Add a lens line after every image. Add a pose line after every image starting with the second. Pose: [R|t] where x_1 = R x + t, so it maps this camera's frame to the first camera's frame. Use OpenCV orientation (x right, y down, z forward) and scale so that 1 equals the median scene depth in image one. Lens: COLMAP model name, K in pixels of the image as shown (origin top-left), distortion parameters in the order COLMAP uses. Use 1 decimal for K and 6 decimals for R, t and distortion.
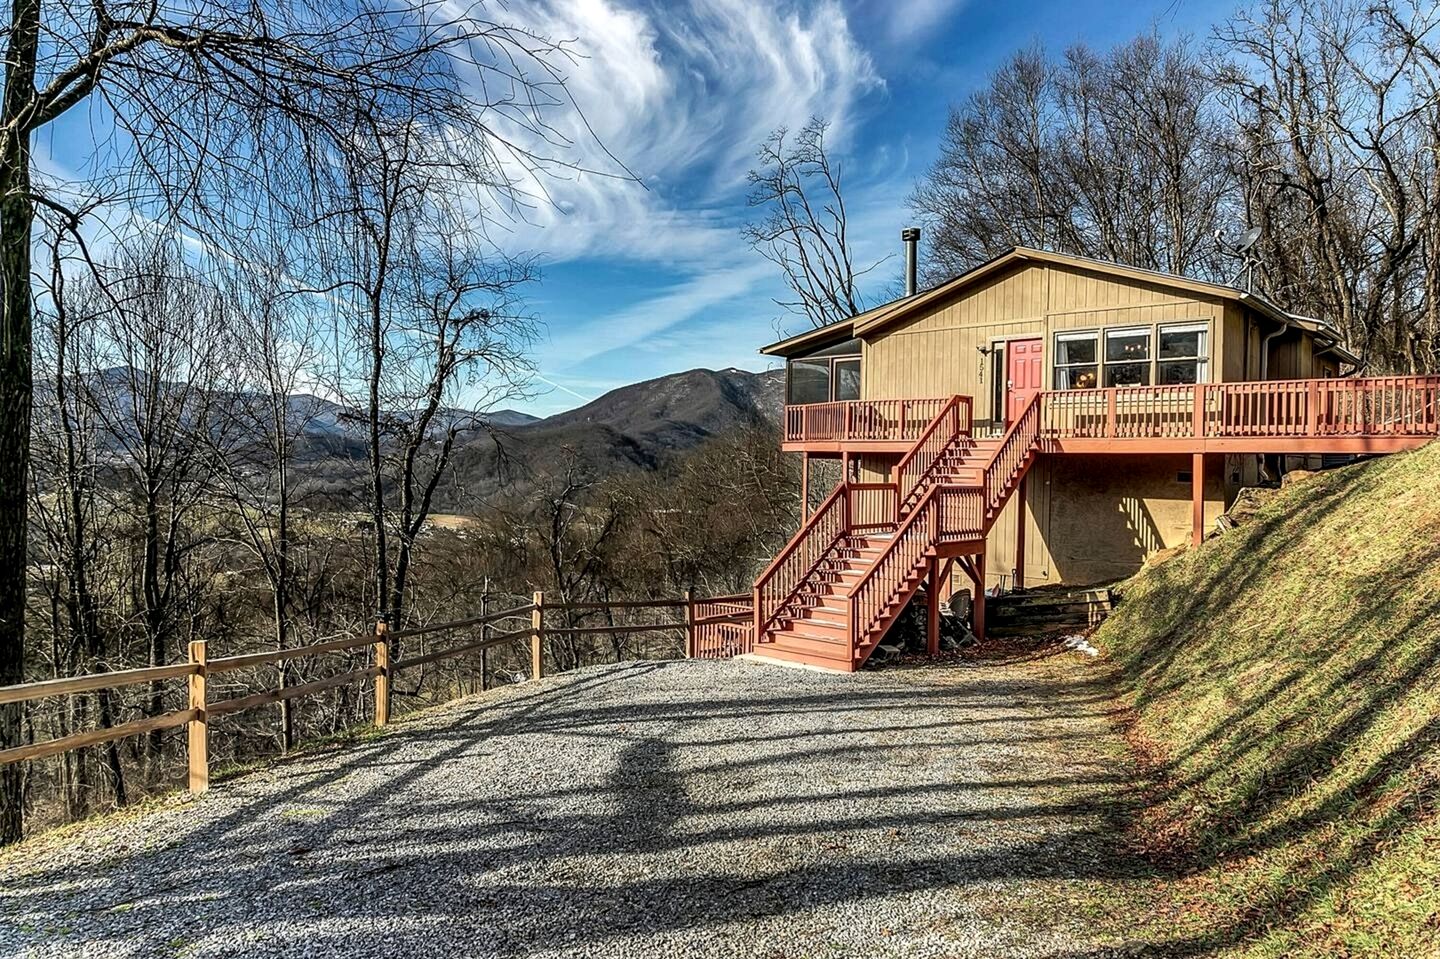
lens RADIAL K [[947.1, 0, 720.0], [0, 947.1, 479.5], [0, 0, 1]] dist [0.004972, 0.001194]
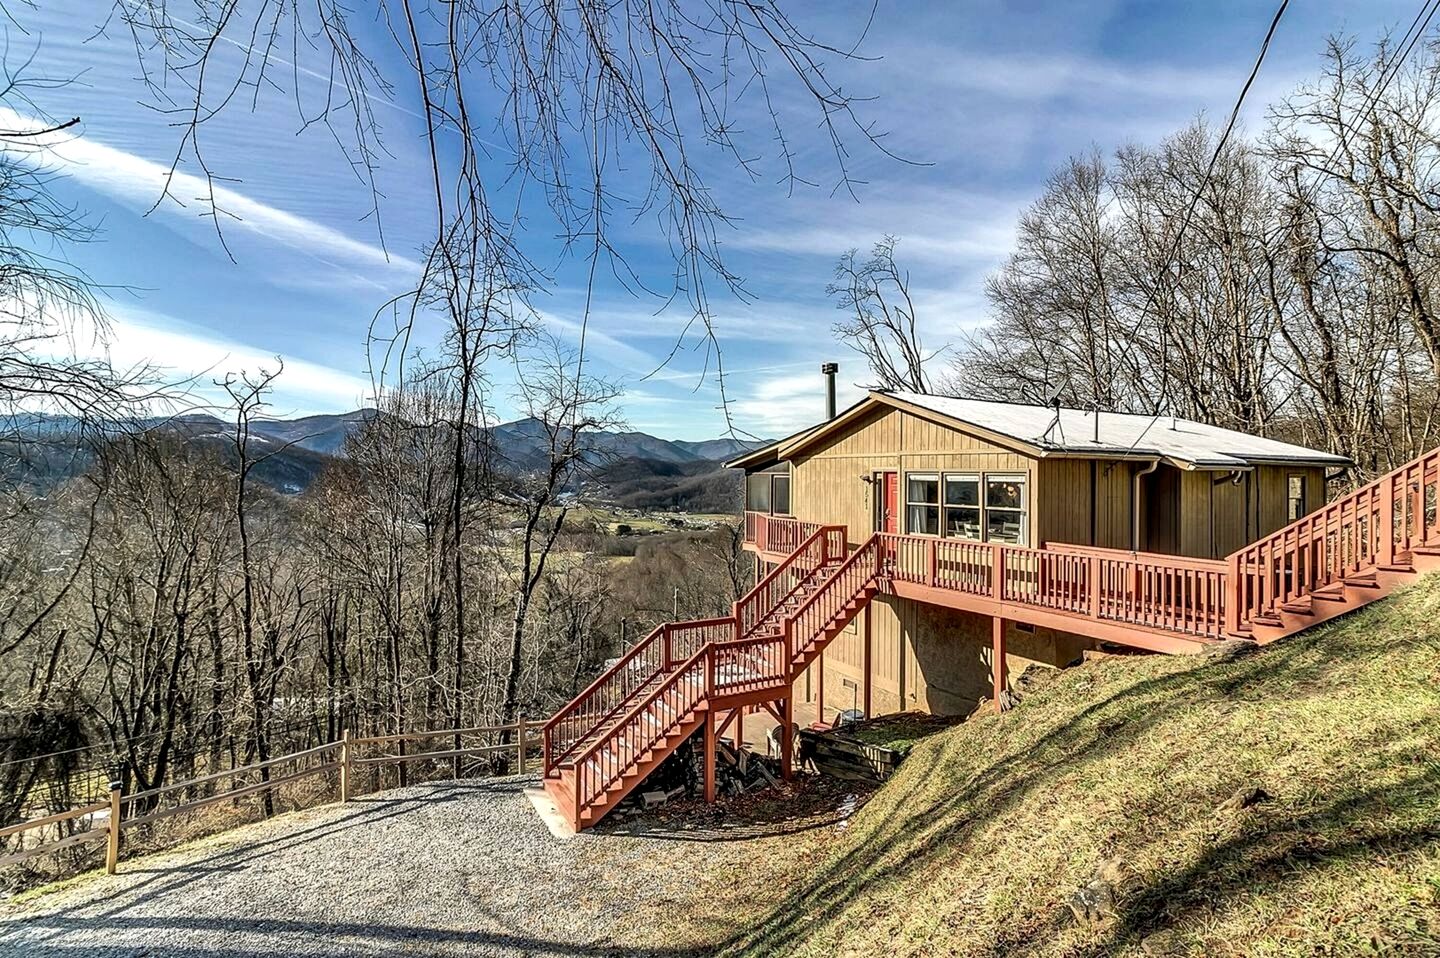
lens RADIAL K [[695.4, 0, 720.0], [0, 695.4, 479.0], [0, 0, 1]] dist [0.001842, -0.000056]
pose [[0.951156, -0.007627, -0.308616, 0.381269], [0.005269, 0.999950, -0.008474, -0.137320], [0.308665, 0.006434, 0.951149, 0.197357]]
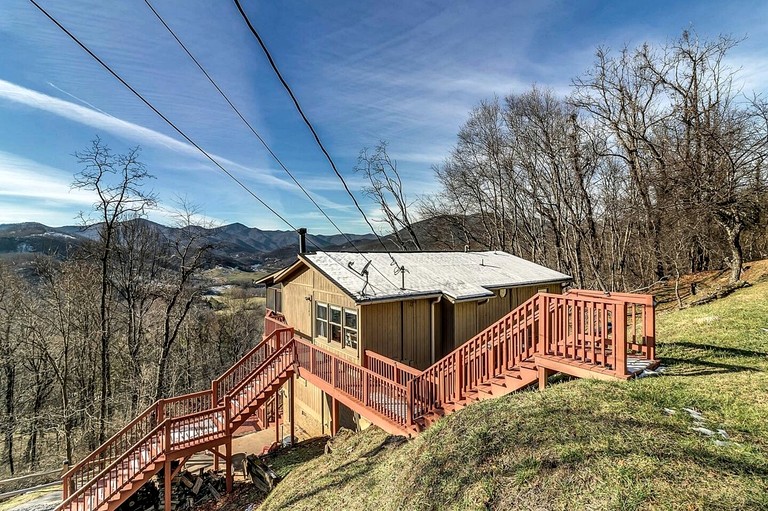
lens RADIAL K [[366.7, 0, 385.0], [0, 366.7, 250.5], [0, 0, 1]] dist [0.003668, 0.000386]
pose [[0.978865, -0.024397, -0.203049, 0.614549], [0.021513, 0.999634, -0.016402, -0.231640], [0.203375, 0.011687, 0.979031, 0.313620]]
